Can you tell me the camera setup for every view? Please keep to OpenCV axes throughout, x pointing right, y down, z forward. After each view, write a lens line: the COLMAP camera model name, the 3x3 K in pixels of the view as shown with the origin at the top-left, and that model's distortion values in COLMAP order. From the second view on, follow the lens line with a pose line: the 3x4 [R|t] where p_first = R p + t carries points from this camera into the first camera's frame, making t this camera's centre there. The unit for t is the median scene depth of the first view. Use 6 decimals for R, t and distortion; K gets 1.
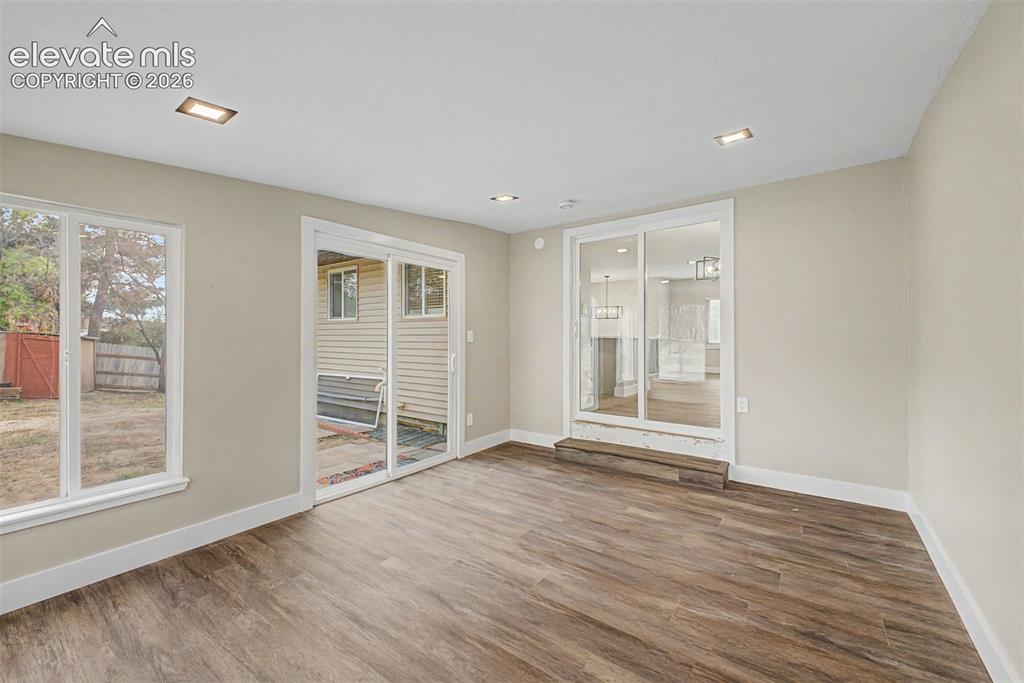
lens RADIAL K [[403.1, 0, 508.9], [0, 403.1, 339.0], [0, 0, 1]] dist [0.019892, -0.006533]
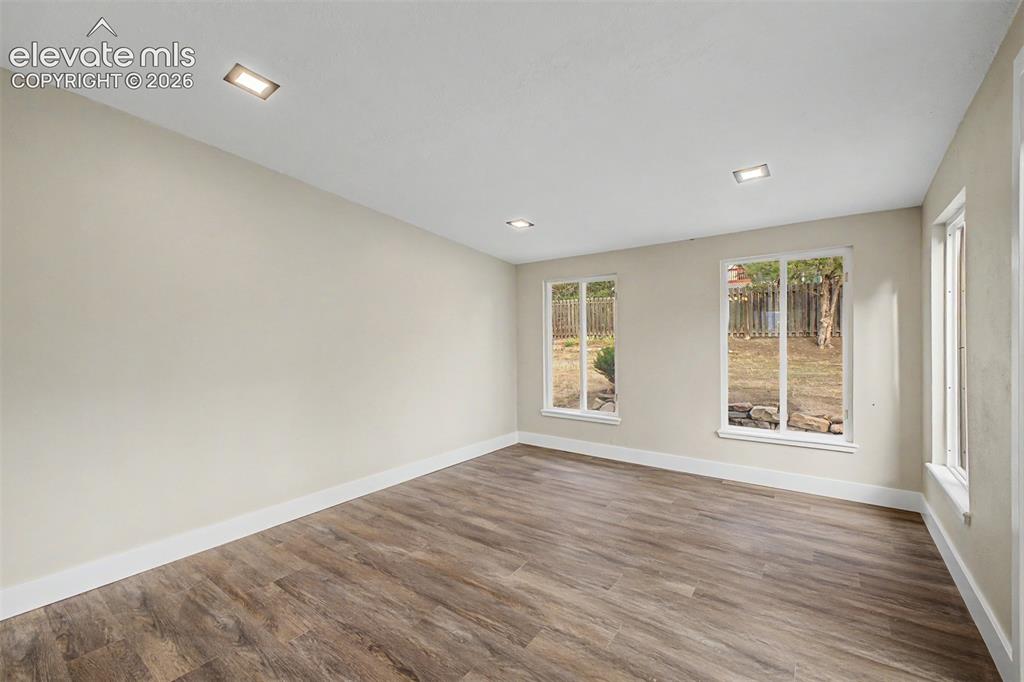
lens RADIAL K [[408.2, 0, 509.2], [0, 408.2, 339.1], [0, 0, 1]] dist [0.012849, -0.000629]
pose [[-0.999851, 0.016201, 0.005940, 0.081714], [0.016234, 0.999853, 0.005458, -0.009014], [-0.005851, 0.005553, -0.999967, 2.006750]]
